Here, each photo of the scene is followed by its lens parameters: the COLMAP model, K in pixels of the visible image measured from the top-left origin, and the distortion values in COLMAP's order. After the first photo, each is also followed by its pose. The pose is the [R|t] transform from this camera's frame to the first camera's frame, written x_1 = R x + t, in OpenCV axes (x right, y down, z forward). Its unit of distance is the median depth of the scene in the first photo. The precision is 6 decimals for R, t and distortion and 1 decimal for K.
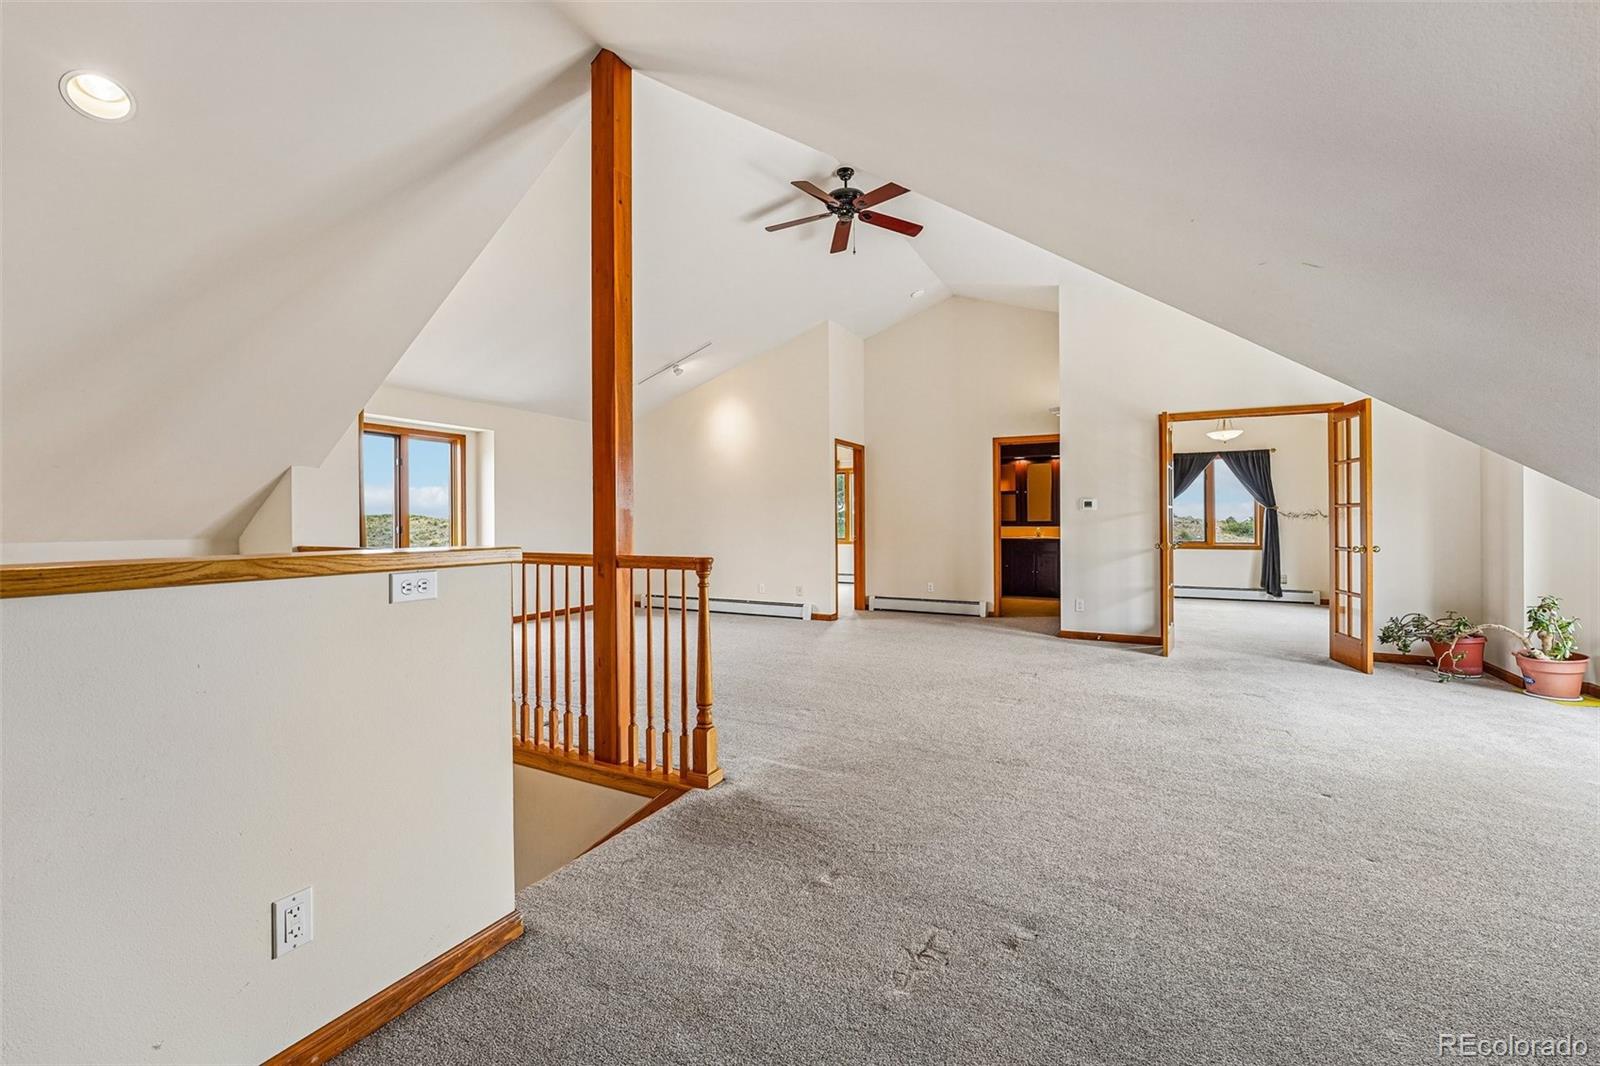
lens RADIAL K [[660.8, 0, 792.5], [0, 660.8, 515.3], [0, 0, 1]] dist [-0.019663, 0.000156]
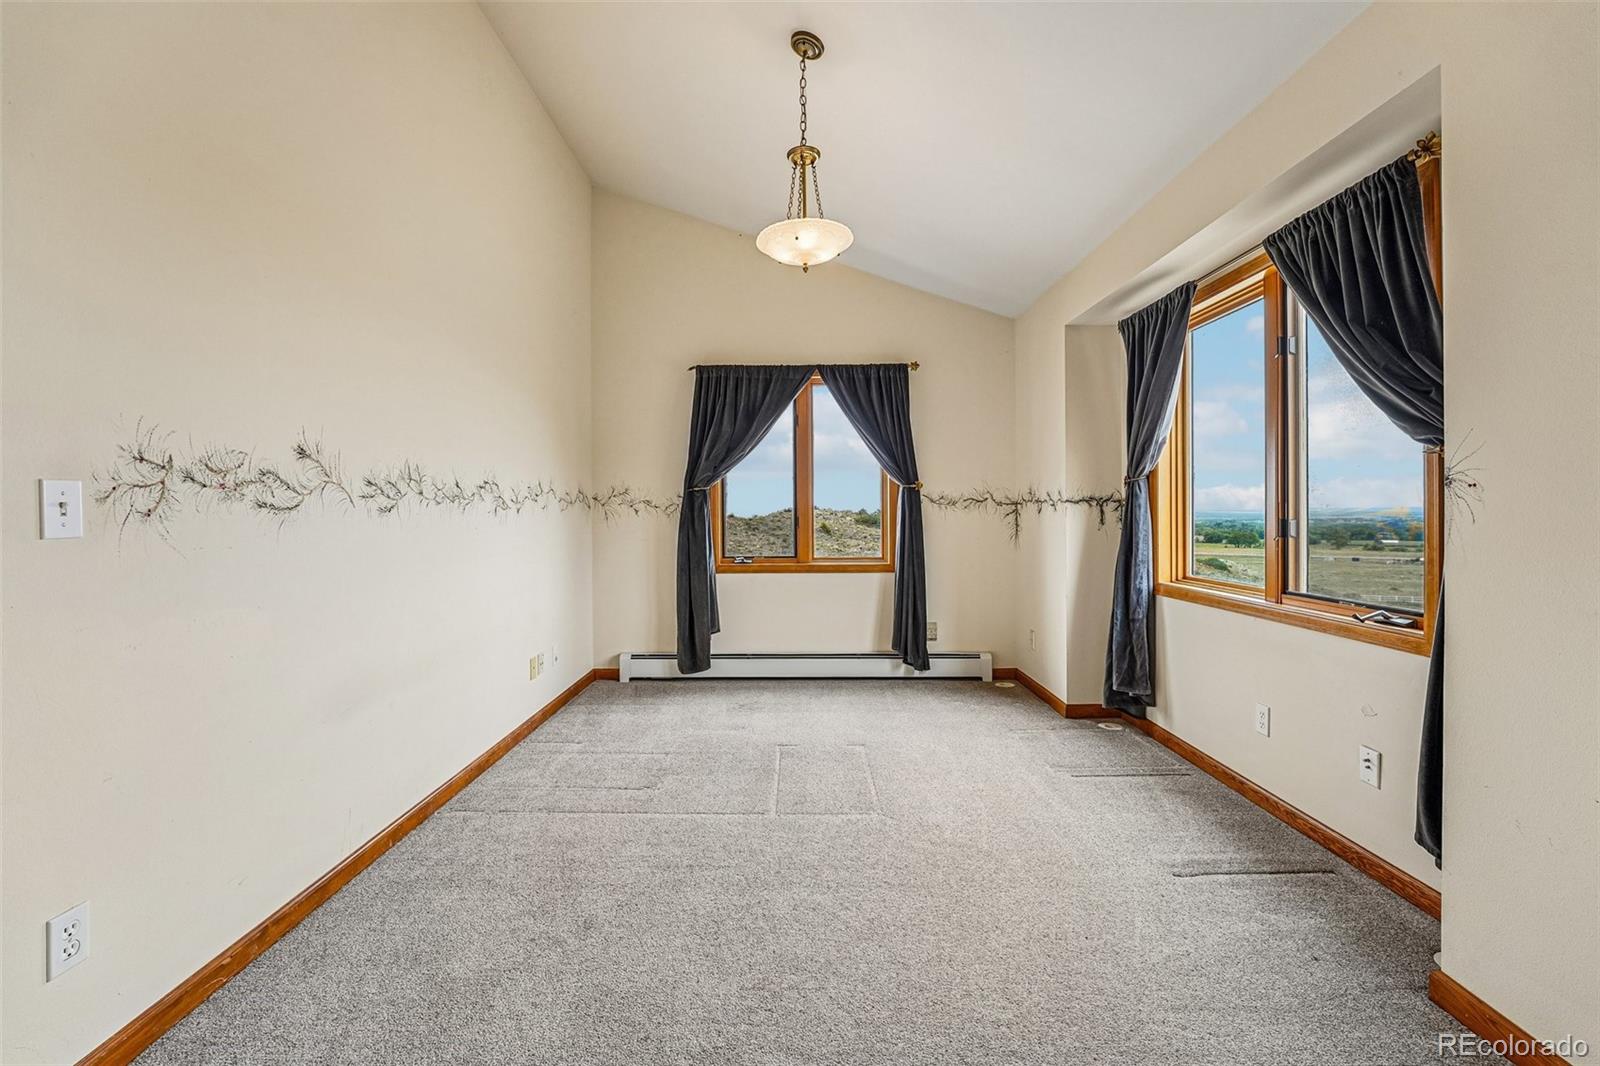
lens RADIAL K [[660.8, 0, 792.5], [0, 660.8, 515.3], [0, 0, 1]] dist [-0.019663, 0.000156]
pose [[0.886790, -0.004217, 0.462152, 0.432314], [-0.001040, 0.999938, 0.011119, 0.004911], [-0.462171, -0.010341, 0.886731, 0.612050]]
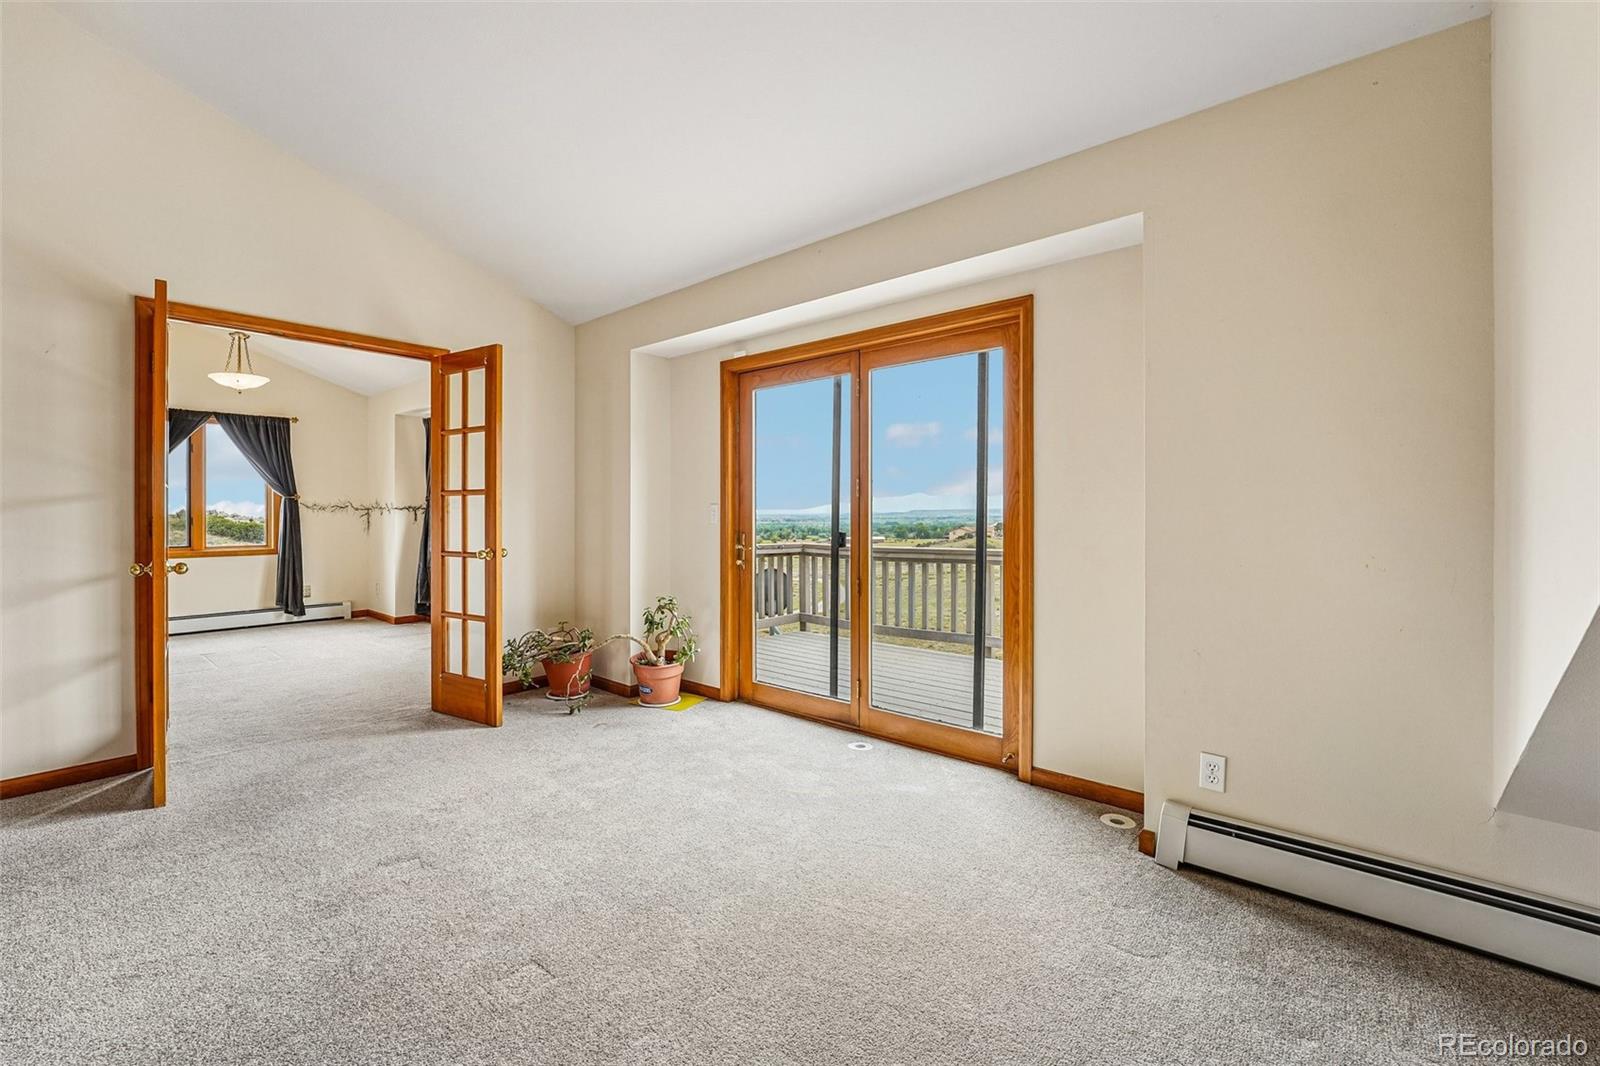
lens RADIAL K [[660.8, 0, 792.5], [0, 660.8, 515.3], [0, 0, 1]] dist [-0.019663, 0.000156]
pose [[0.218276, -0.000576, 0.975887, 0.132672], [-0.008153, 0.999964, 0.002414, 0.002733], [-0.975853, -0.008483, 0.218264, 0.283007]]
